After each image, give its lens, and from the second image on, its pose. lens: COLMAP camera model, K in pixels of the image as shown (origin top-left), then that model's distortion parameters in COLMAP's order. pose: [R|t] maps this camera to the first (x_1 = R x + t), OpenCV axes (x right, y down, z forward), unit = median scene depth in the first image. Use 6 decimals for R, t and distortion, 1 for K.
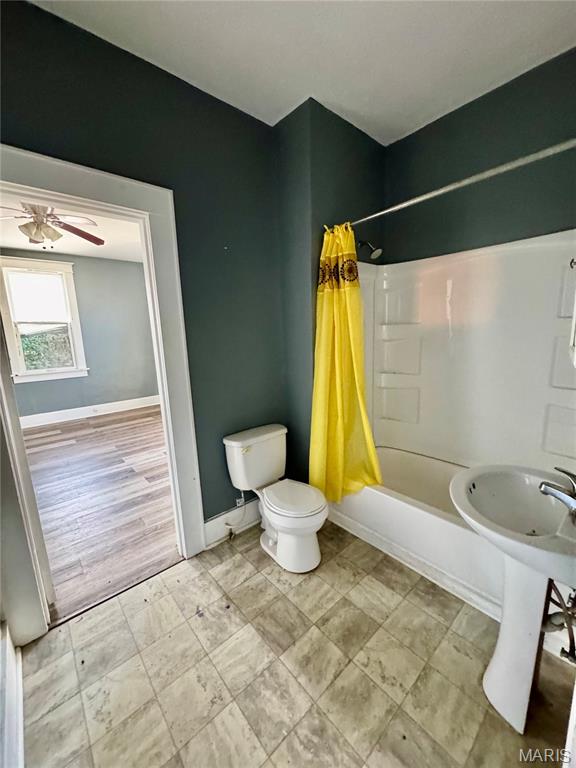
lens RADIAL K [[305.2, 0, 290.4], [0, 305.2, 384.0], [0, 0, 1]] dist [-0.003472, 0.000703]
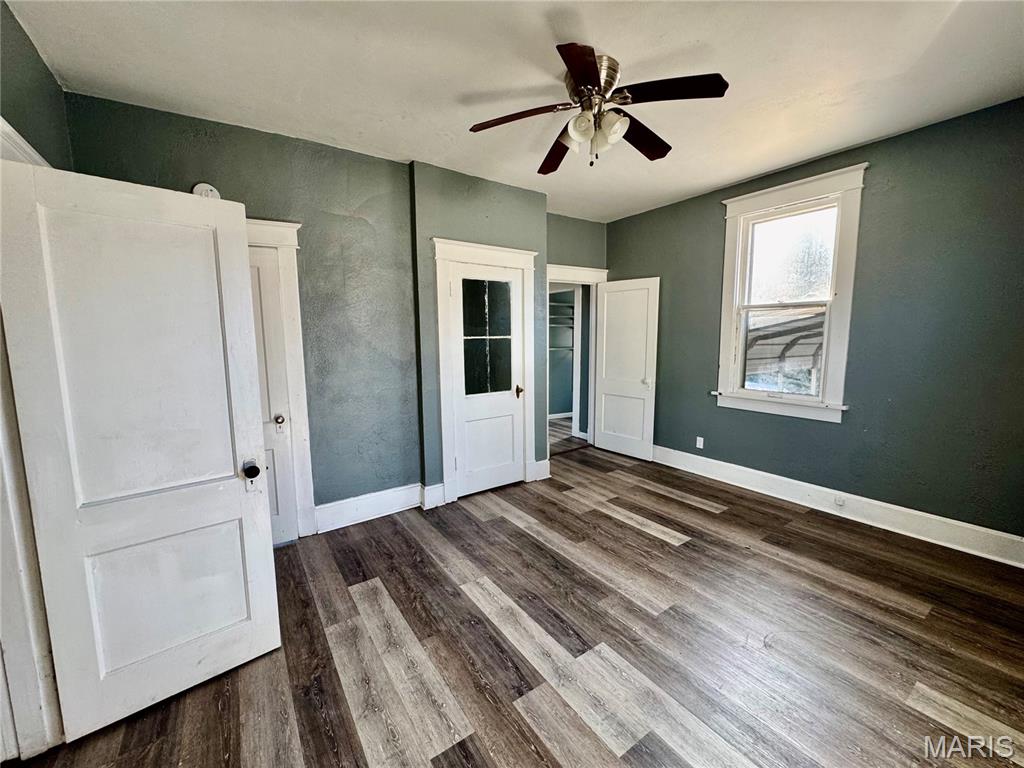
lens RADIAL K [[407.0, 0, 506.4], [0, 407.0, 374.4], [0, 0, 1]] dist [-0.003472, 0.000703]
pose [[-0.123837, 0.119044, -0.985136, -0.149318], [-0.167549, 0.976015, 0.139004, -0.329401], [0.978055, 0.182272, -0.100921, 1.986078]]
